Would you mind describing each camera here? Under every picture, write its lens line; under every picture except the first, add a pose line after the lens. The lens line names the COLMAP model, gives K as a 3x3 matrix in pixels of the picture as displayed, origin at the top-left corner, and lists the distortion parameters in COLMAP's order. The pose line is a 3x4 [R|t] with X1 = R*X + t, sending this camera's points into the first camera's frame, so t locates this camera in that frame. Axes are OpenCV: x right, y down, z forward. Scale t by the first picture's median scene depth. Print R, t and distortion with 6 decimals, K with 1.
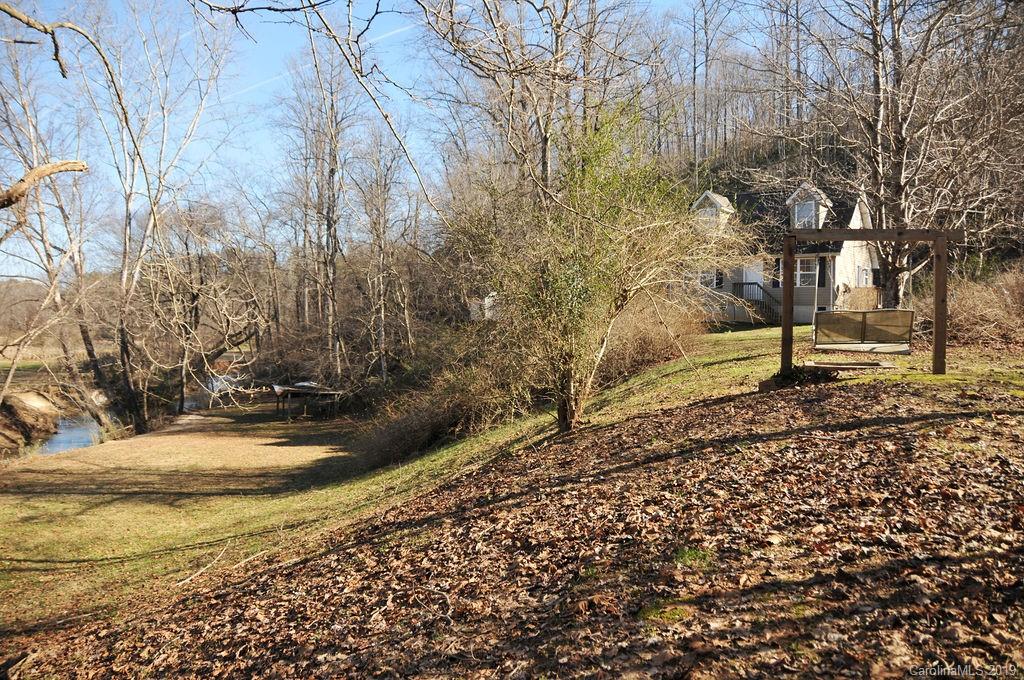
lens RADIAL K [[793.1, 0, 512.9], [0, 793.1, 346.4], [0, 0, 1]] dist [-0.171815, 0.126892]
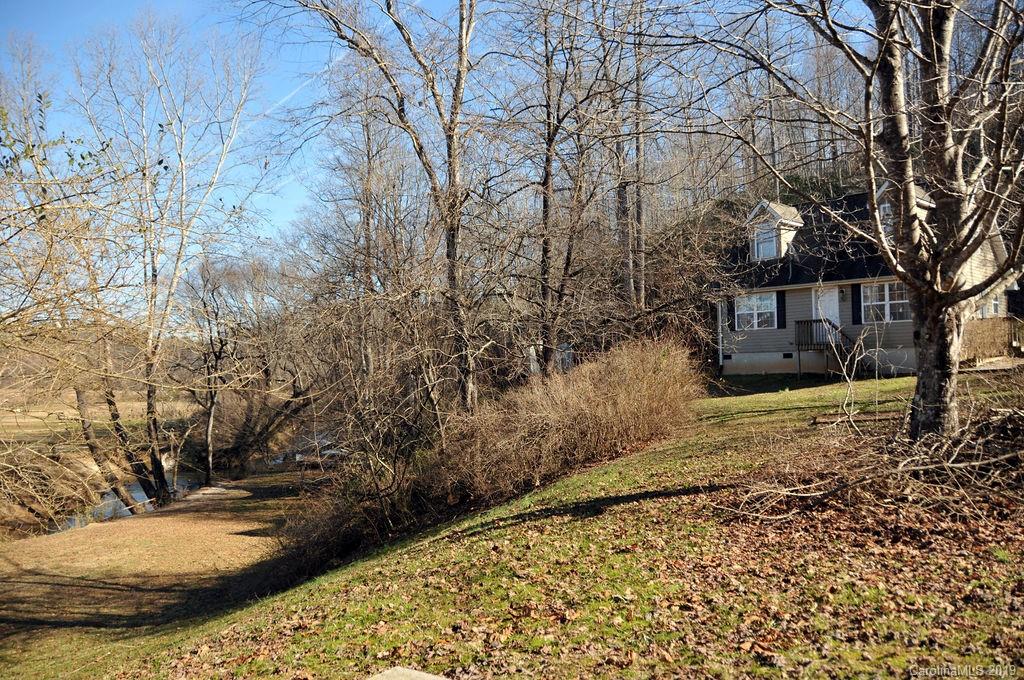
lens RADIAL K [[793.1, 0, 512.9], [0, 793.1, 346.4], [0, 0, 1]] dist [-0.171815, 0.126892]
pose [[0.981896, -0.036588, -0.185855, 0.161496], [0.027102, 0.998209, -0.053332, -0.026702], [0.187474, 0.047329, 0.981129, 0.248785]]
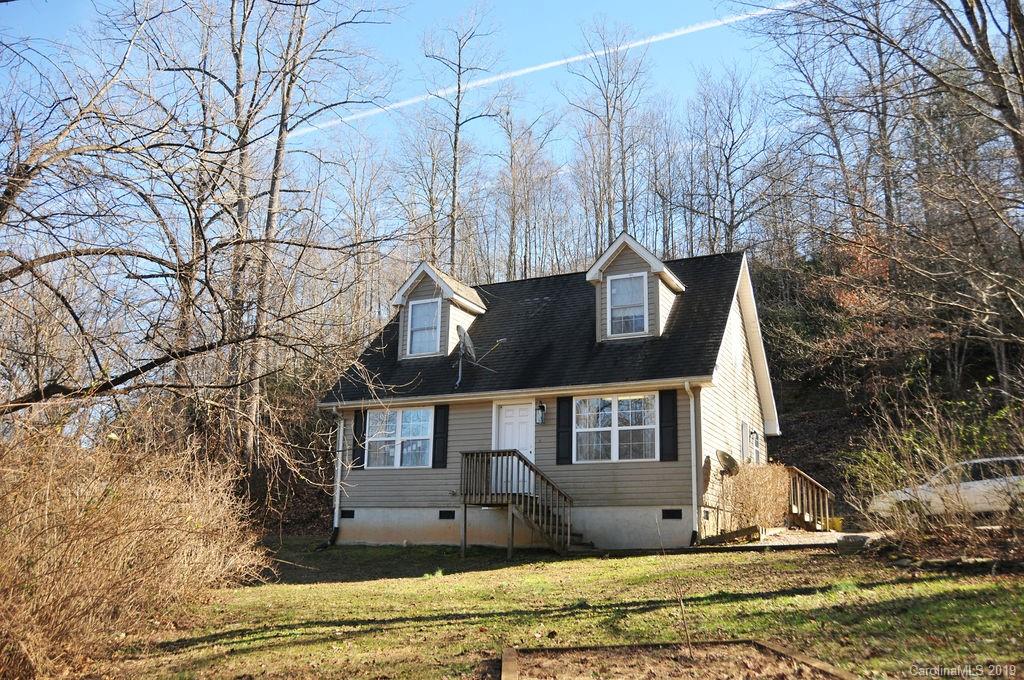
lens RADIAL K [[862.9, 0, 512.0], [0, 862.9, 340.0], [0, 0, 1]] dist [-0.099441, -0.000544]
pose [[0.977609, 0.051849, 0.203940, 0.216939], [0.002155, 0.966652, -0.256086, -0.021382], [-0.210417, 0.250791, 0.944896, 0.560353]]
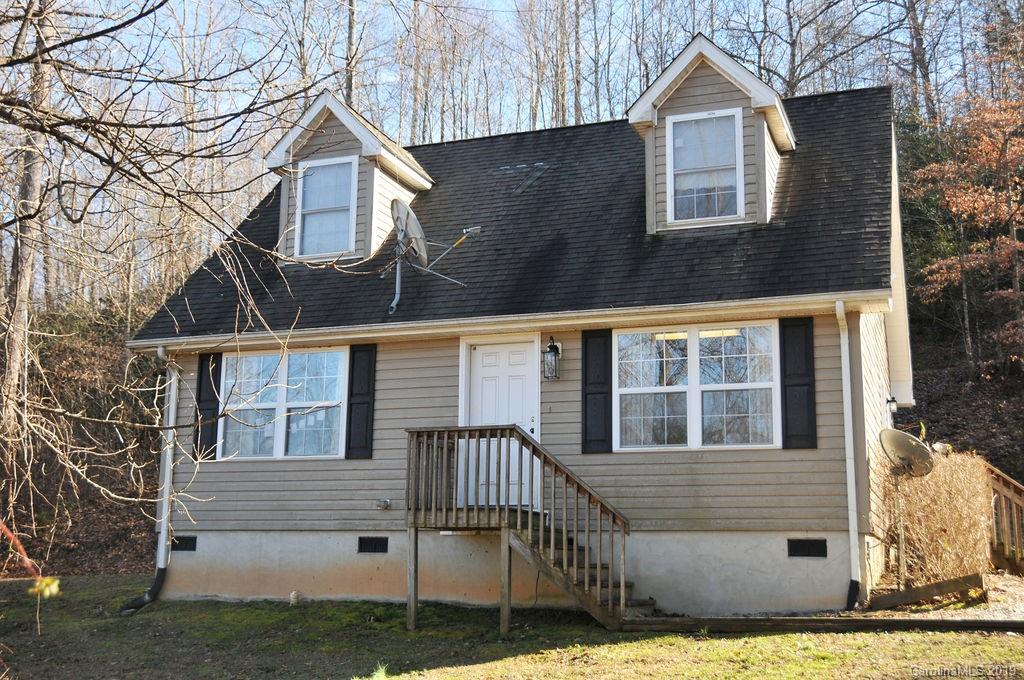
lens RADIAL K [[1150.7, 0, 512.0], [0, 1150.7, 340.0], [0, 0, 1]] dist [0.025645, 0.030259]
pose [[0.951648, 0.053560, 0.302485, 0.214980], [0.010639, 0.978346, -0.206702, -0.039080], [-0.307006, 0.199926, 0.930471, 0.702839]]
